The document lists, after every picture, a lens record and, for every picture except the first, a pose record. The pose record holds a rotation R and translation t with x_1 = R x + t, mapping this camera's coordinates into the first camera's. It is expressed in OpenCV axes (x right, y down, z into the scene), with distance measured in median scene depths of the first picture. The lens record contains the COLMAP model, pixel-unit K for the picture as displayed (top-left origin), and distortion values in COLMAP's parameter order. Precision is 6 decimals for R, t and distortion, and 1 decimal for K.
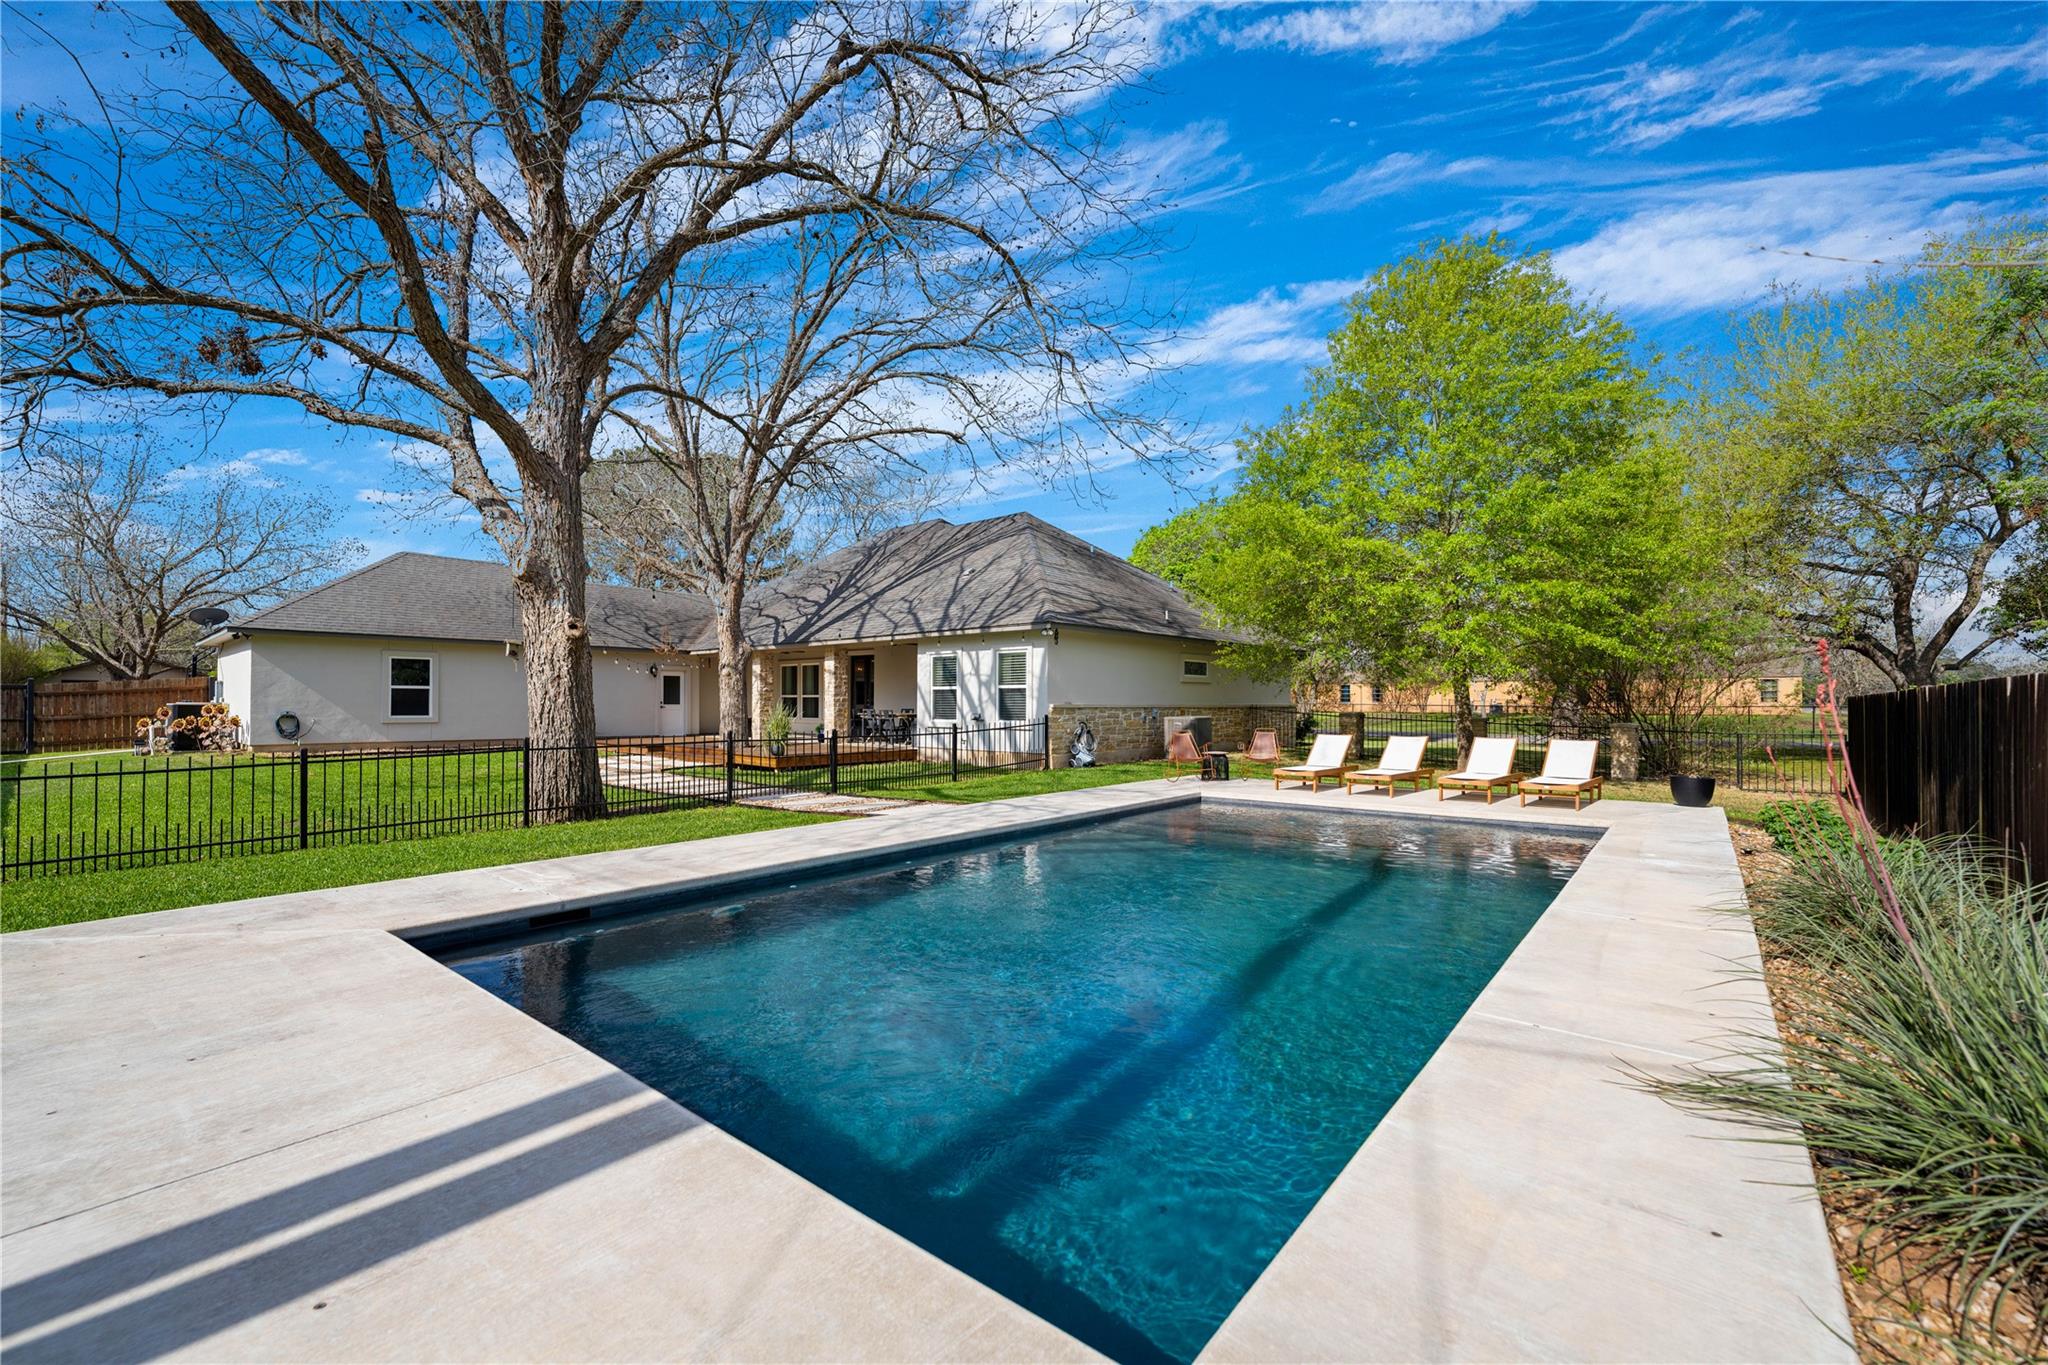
lens RADIAL K [[846.5, 0, 1022.3], [0, 846.5, 689.5], [0, 0, 1]] dist [-0.001322, -0.000532]
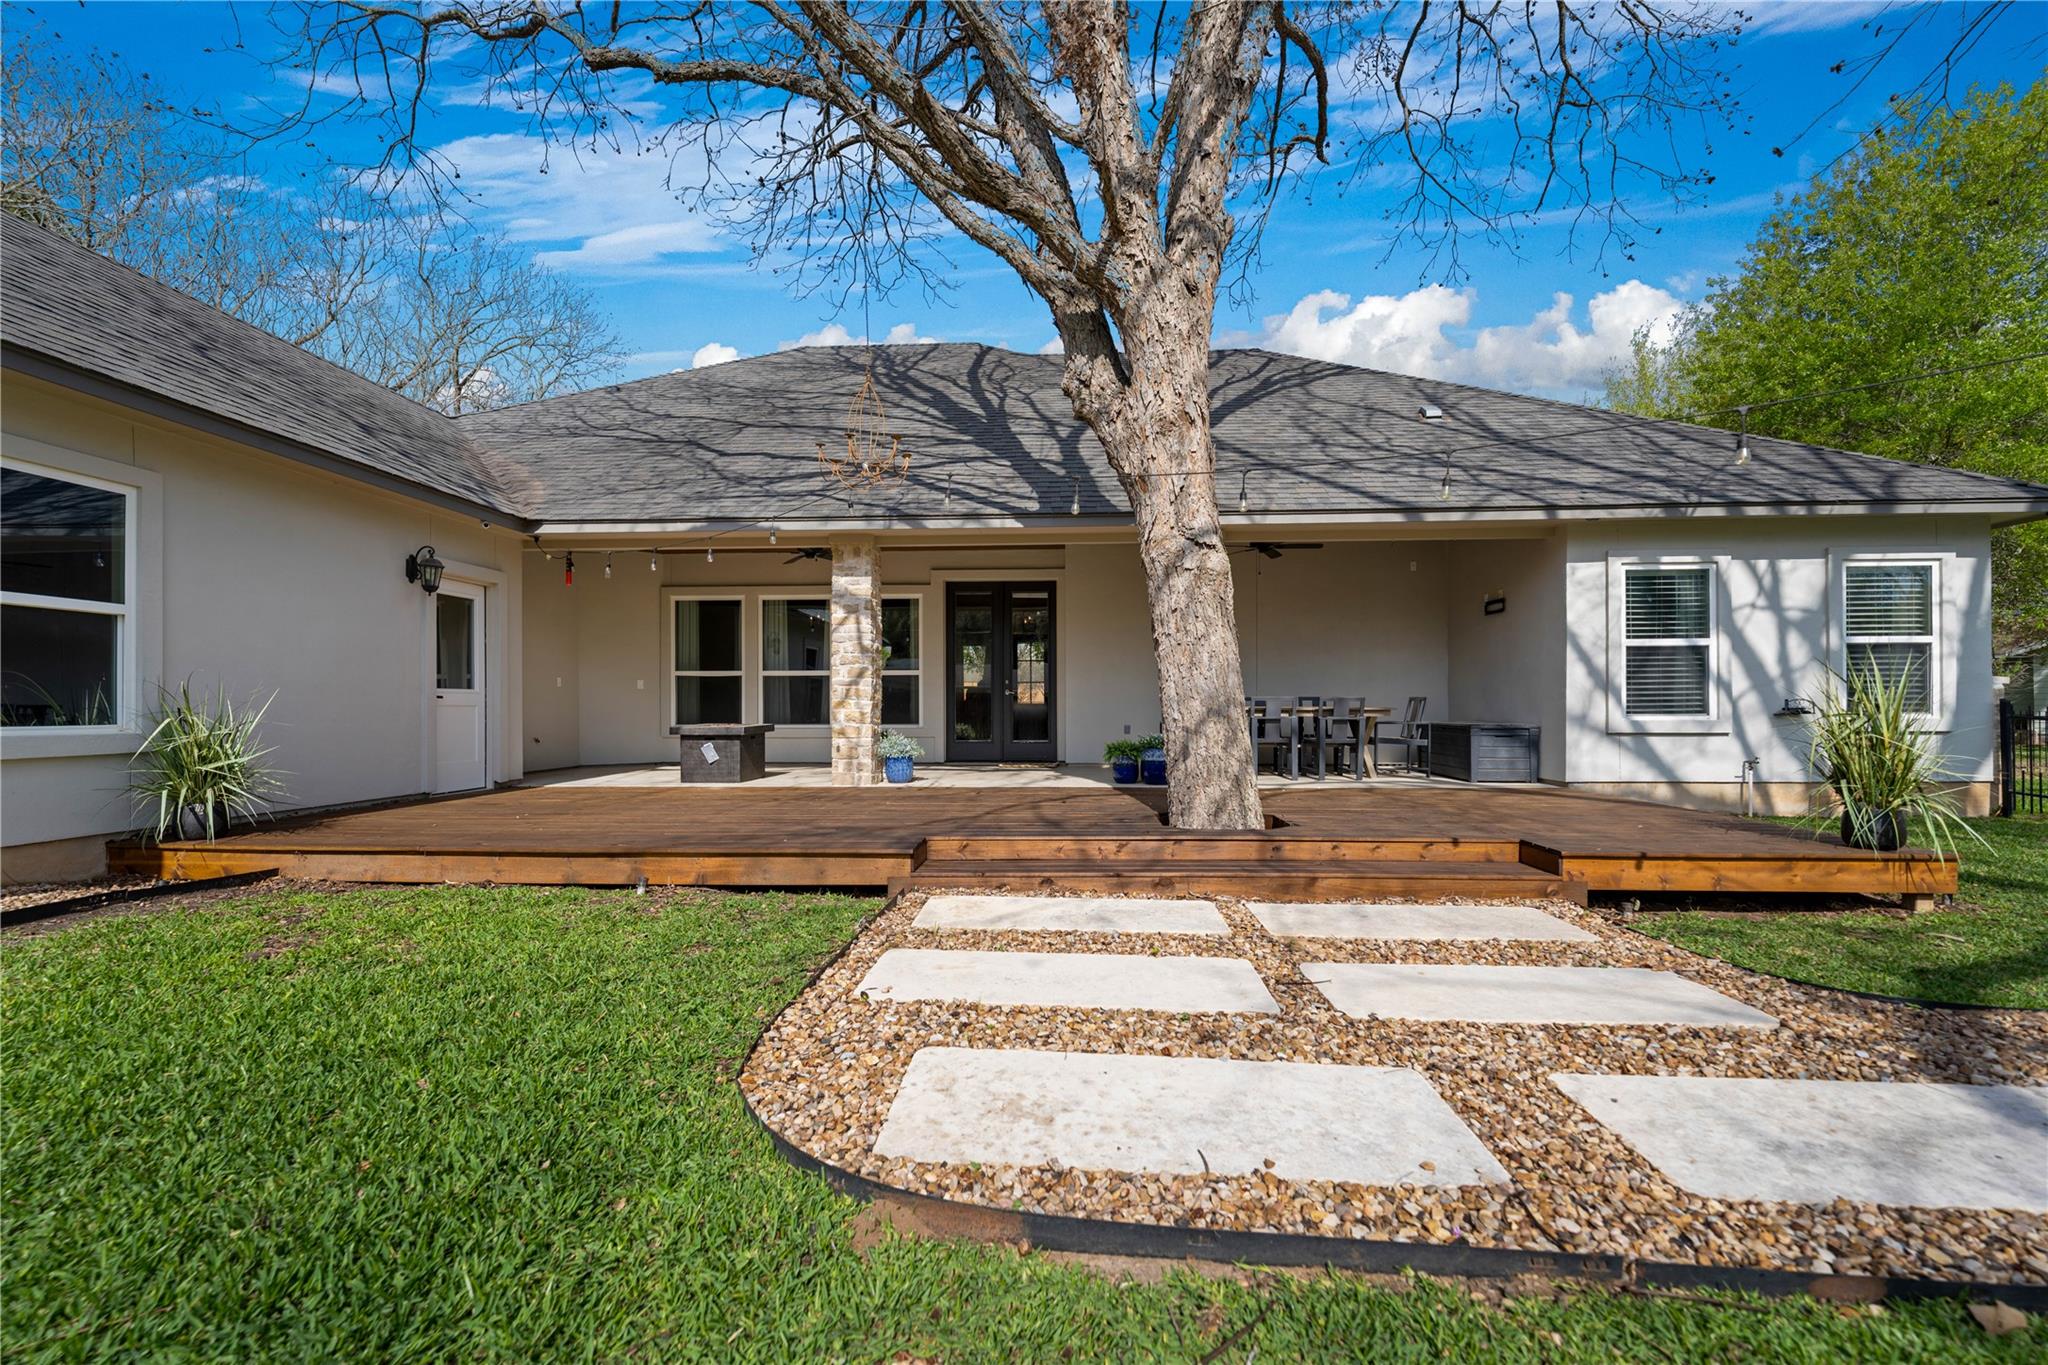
lens RADIAL K [[846.5, 0, 1029.4], [0, 846.5, 703.4], [0, 0, 1]] dist [-0.001322, -0.000532]
pose [[0.776712, 0.003059, 0.629848, -0.629405], [-0.004178, 0.999991, 0.000295, 0.031840], [-0.629841, -0.002861, 0.776718, 0.877406]]
